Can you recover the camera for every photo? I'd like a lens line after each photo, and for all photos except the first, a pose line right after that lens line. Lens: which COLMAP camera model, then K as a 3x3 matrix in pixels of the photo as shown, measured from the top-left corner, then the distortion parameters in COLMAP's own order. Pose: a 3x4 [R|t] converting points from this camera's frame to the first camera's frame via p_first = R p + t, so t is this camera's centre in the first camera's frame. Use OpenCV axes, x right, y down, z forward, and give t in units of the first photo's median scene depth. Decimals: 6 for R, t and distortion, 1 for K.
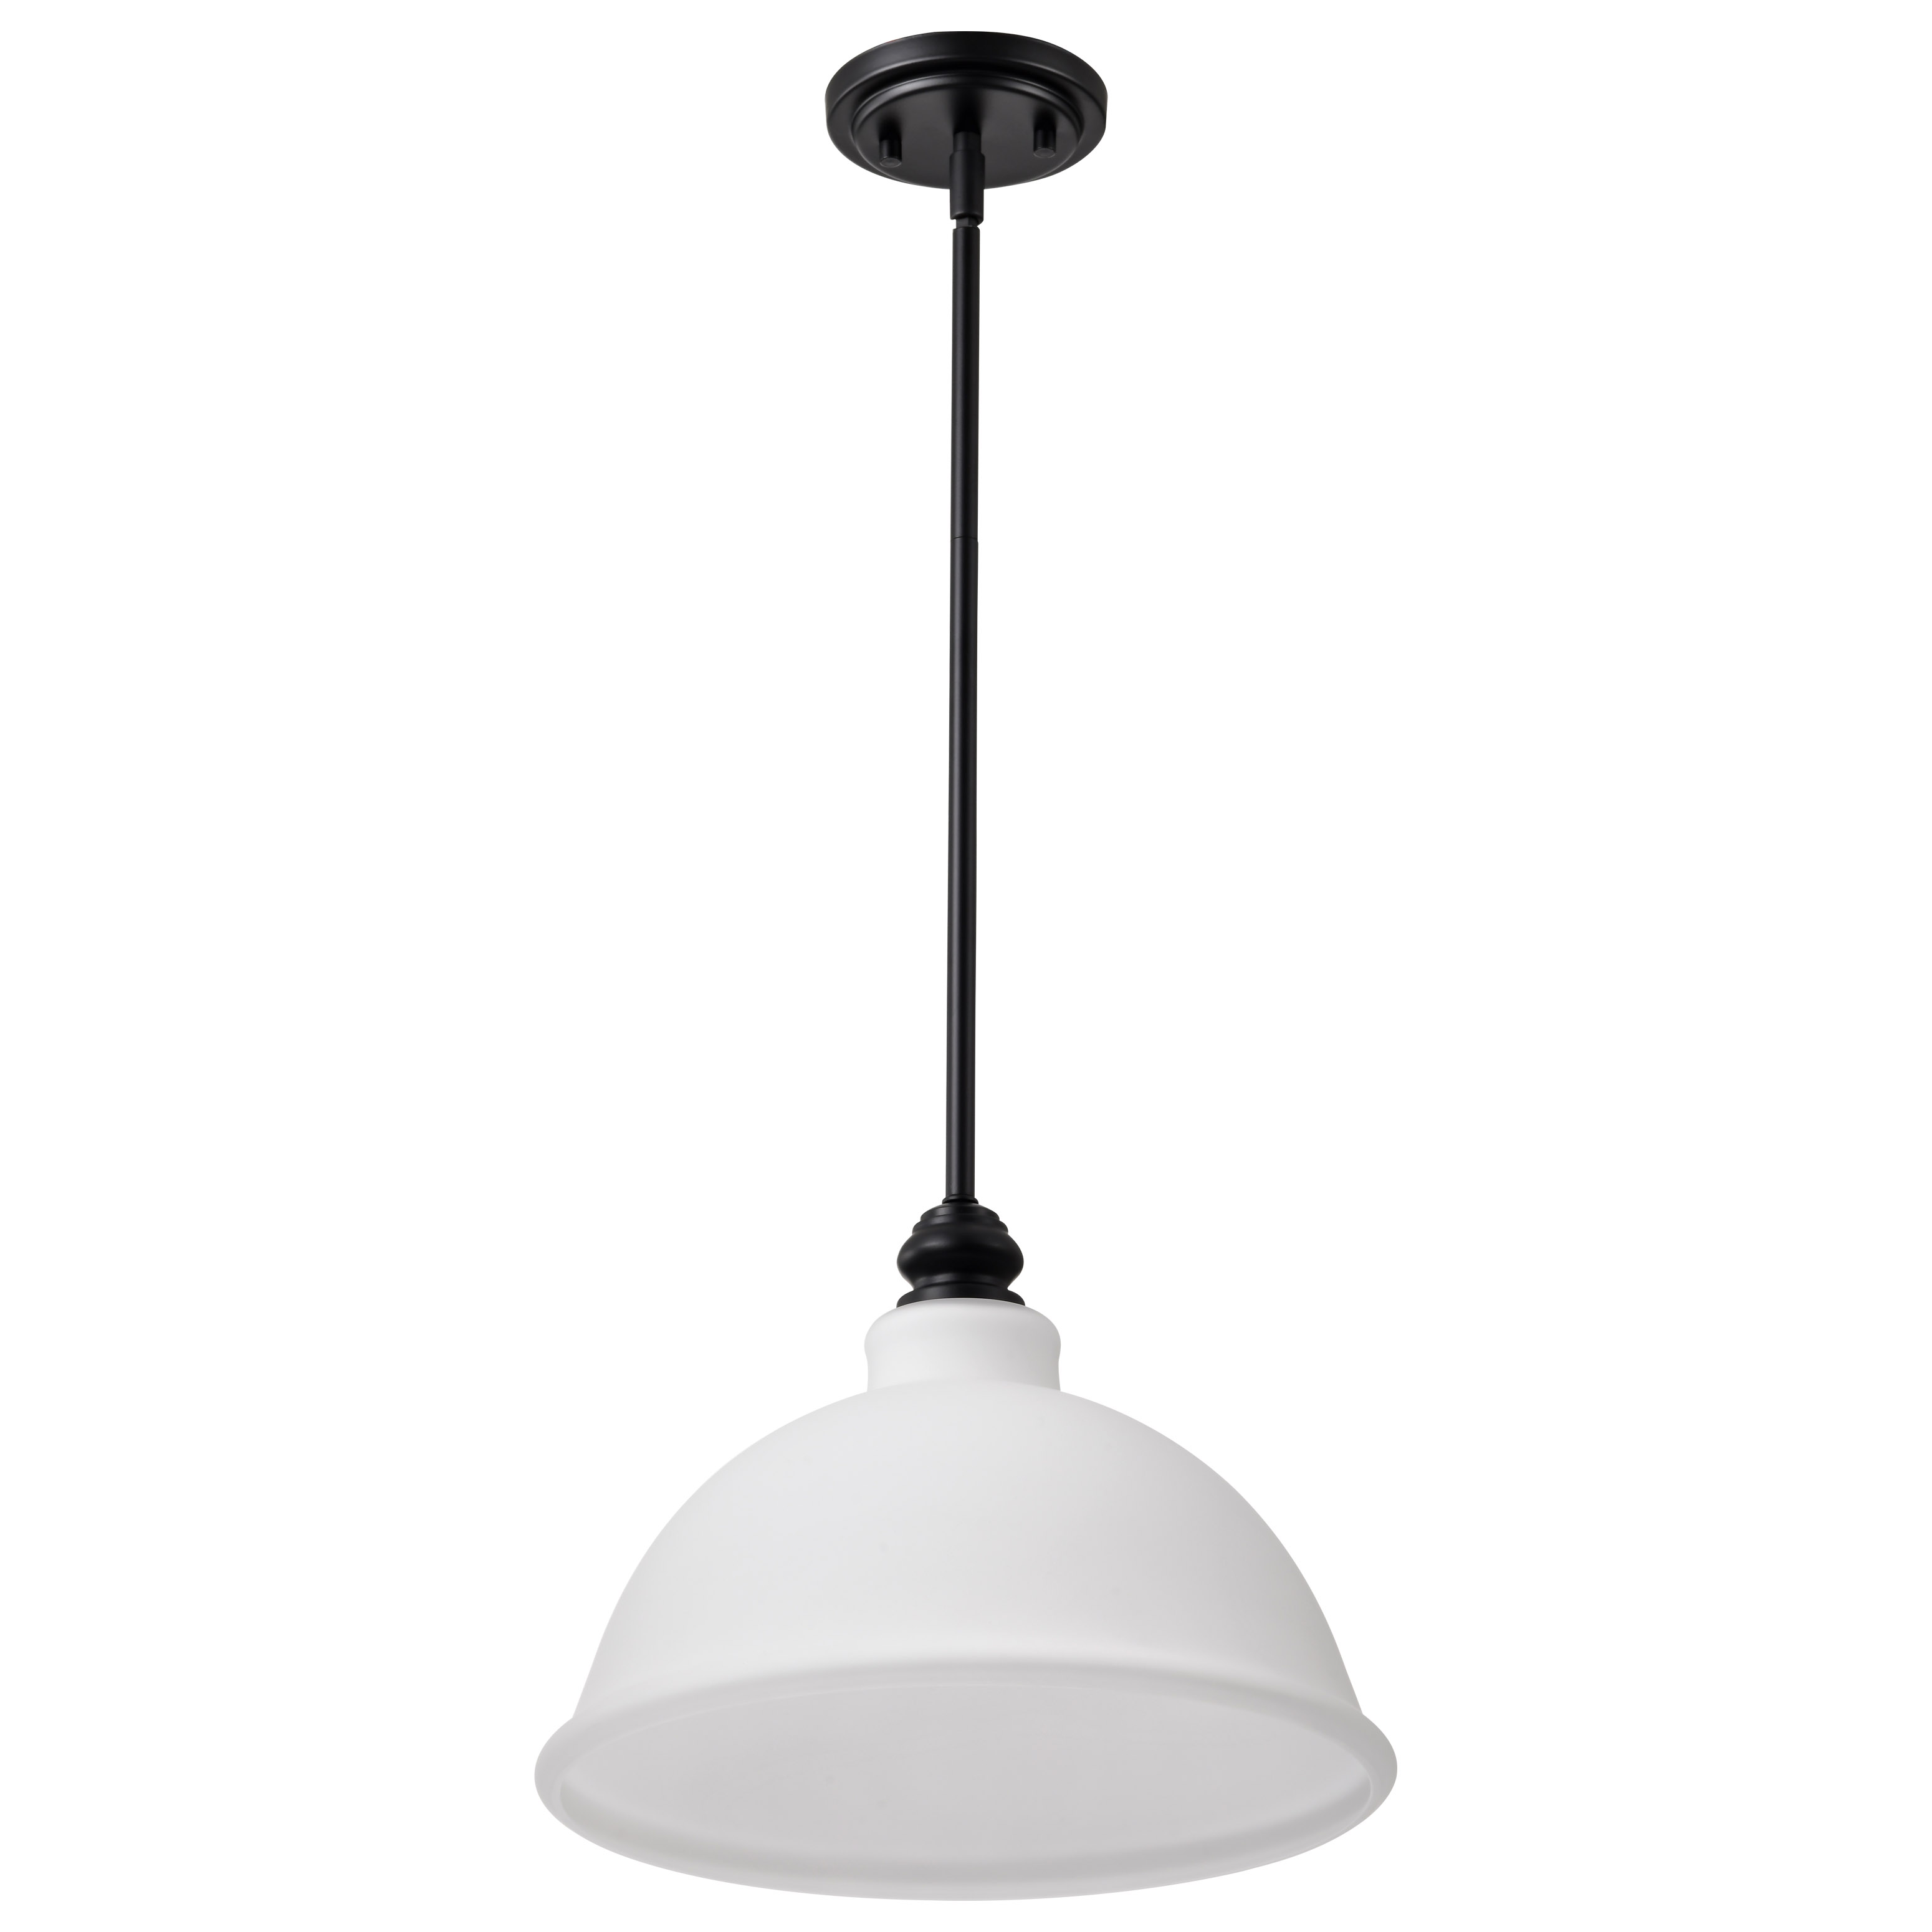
lens RADIAL K [[7018.6, 0, 968.4], [0, 7018.6, 979.0], [0, 0, 1]] dist [0.873009, 0.000000]
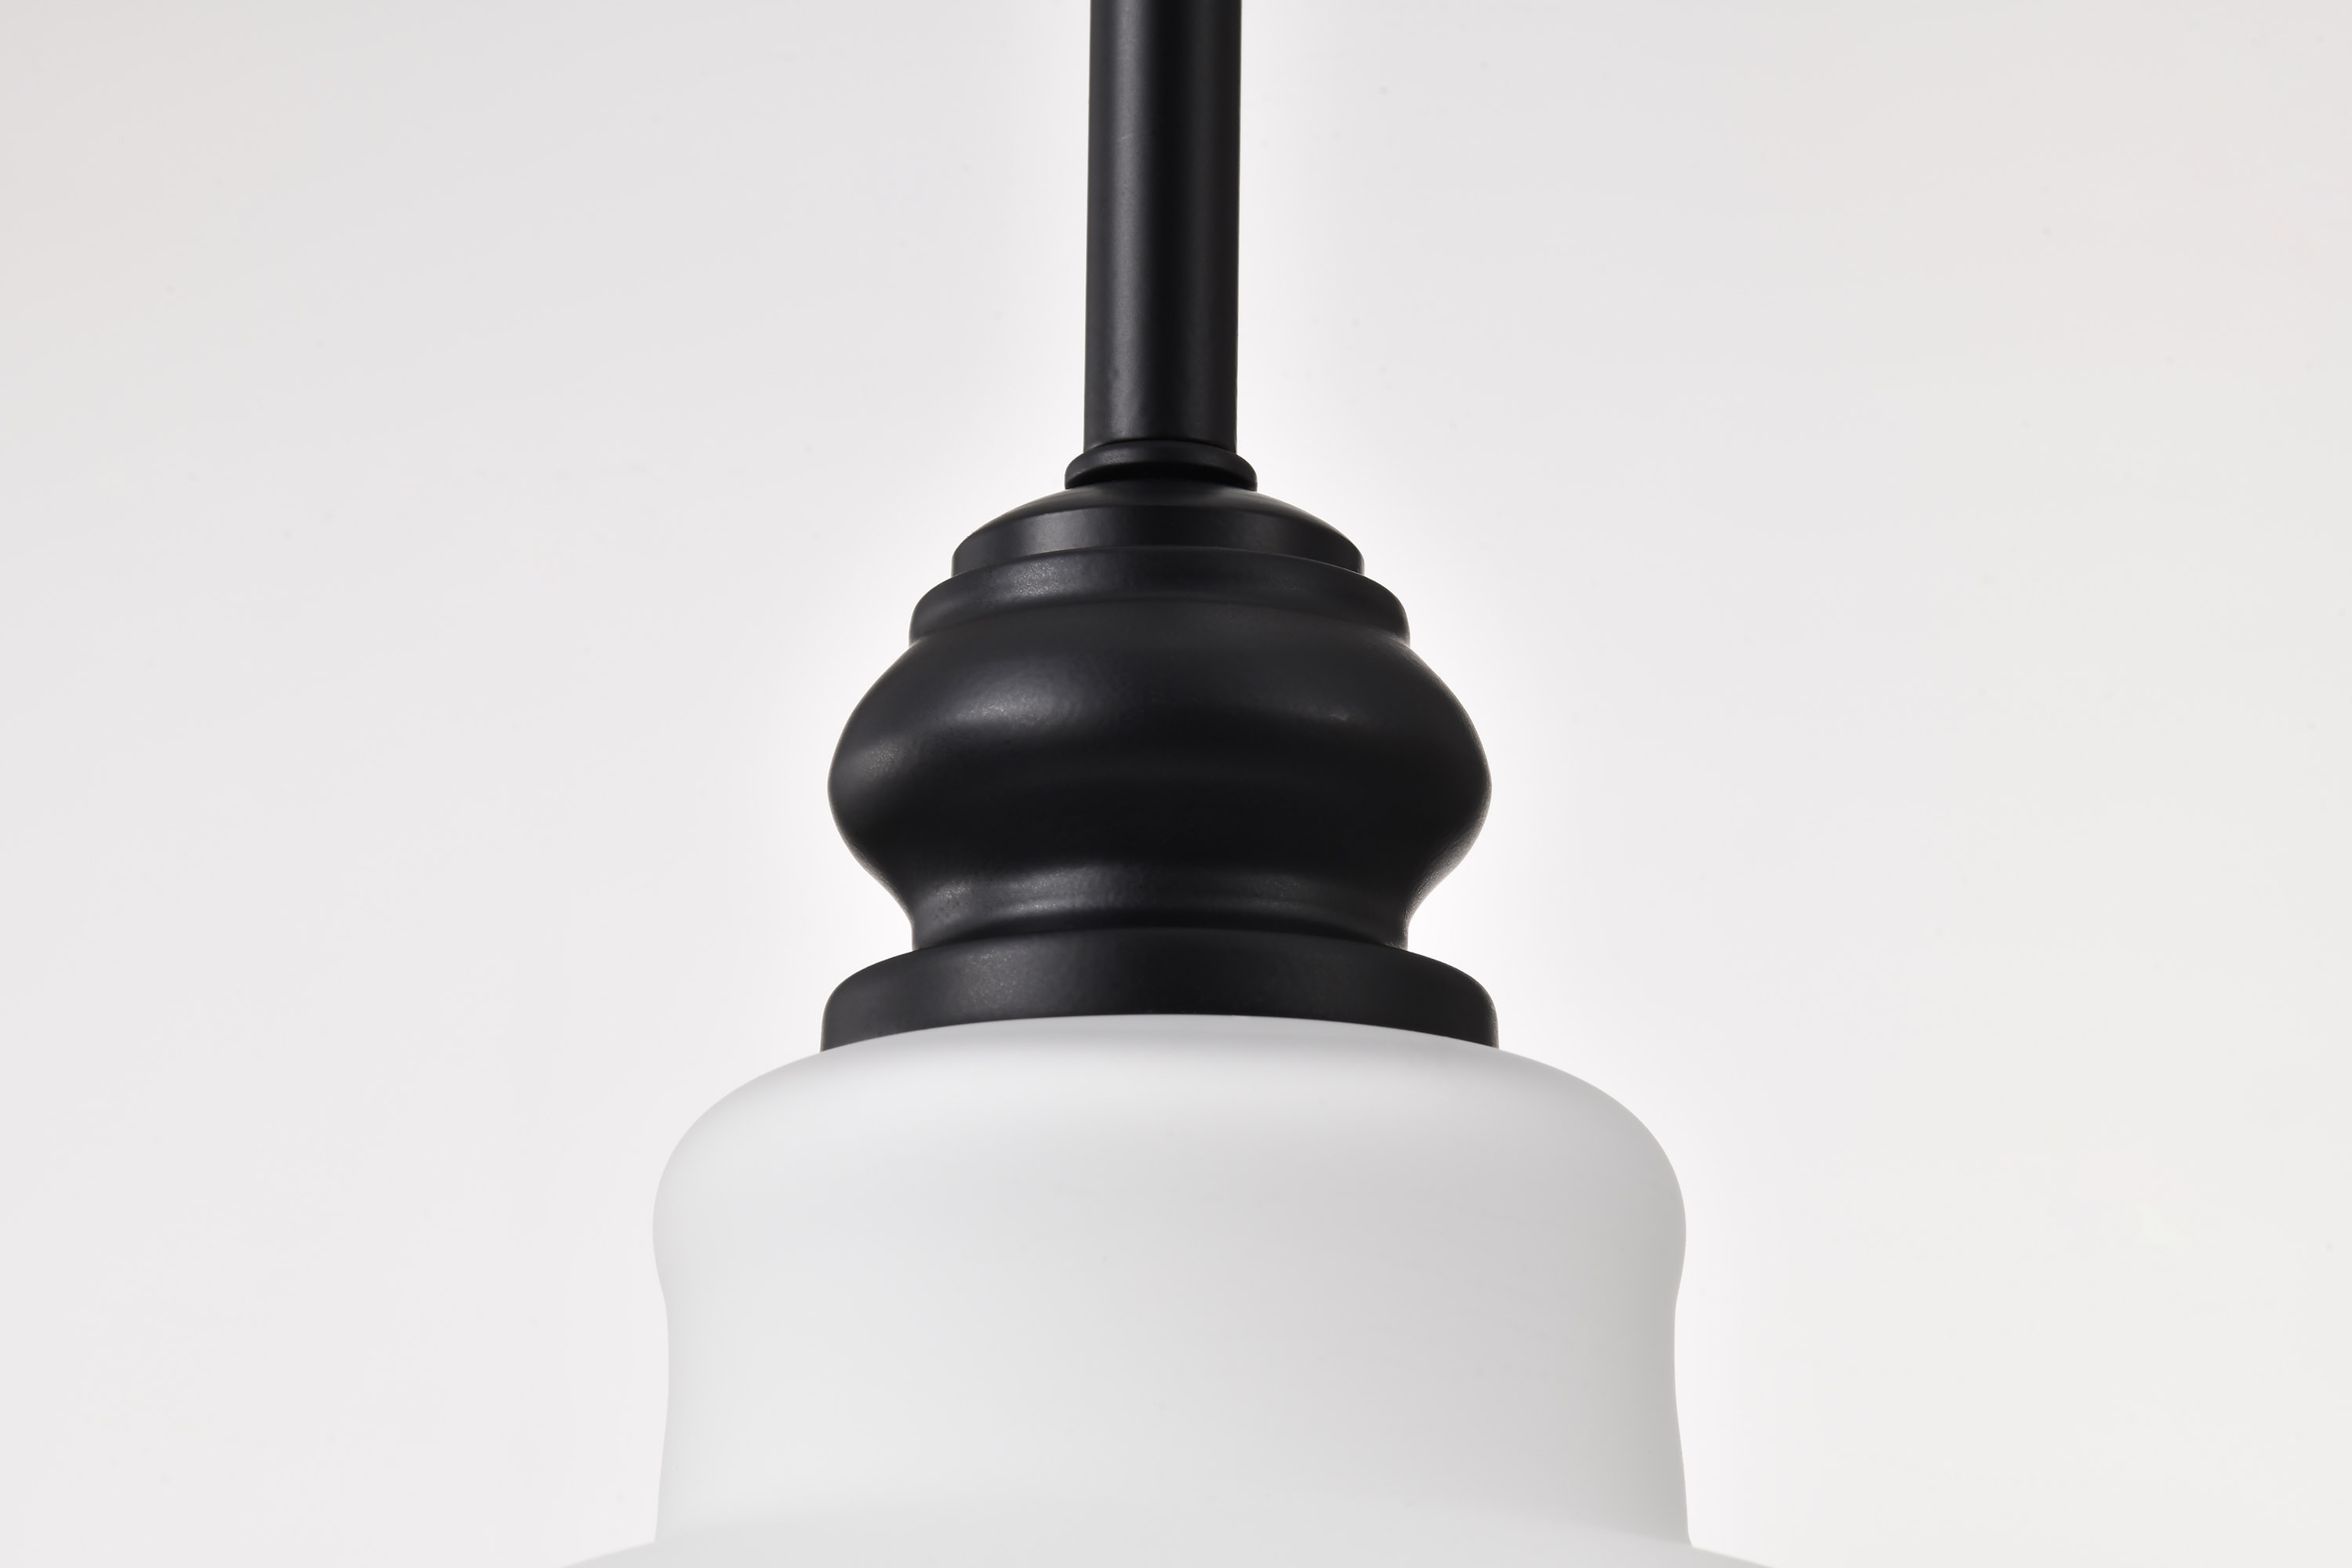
lens RADIAL K [[9107.3, 0, 1177.2], [0, 9107.3, 787.1], [0, 0, 1]] dist [-1.030310, 0.000000]
pose [[0.999607, -0.003175, -0.027841, 0.006235], [0.005578, 0.996221, 0.086671, 0.018695], [0.027460, -0.086793, 0.995848, 0.754509]]
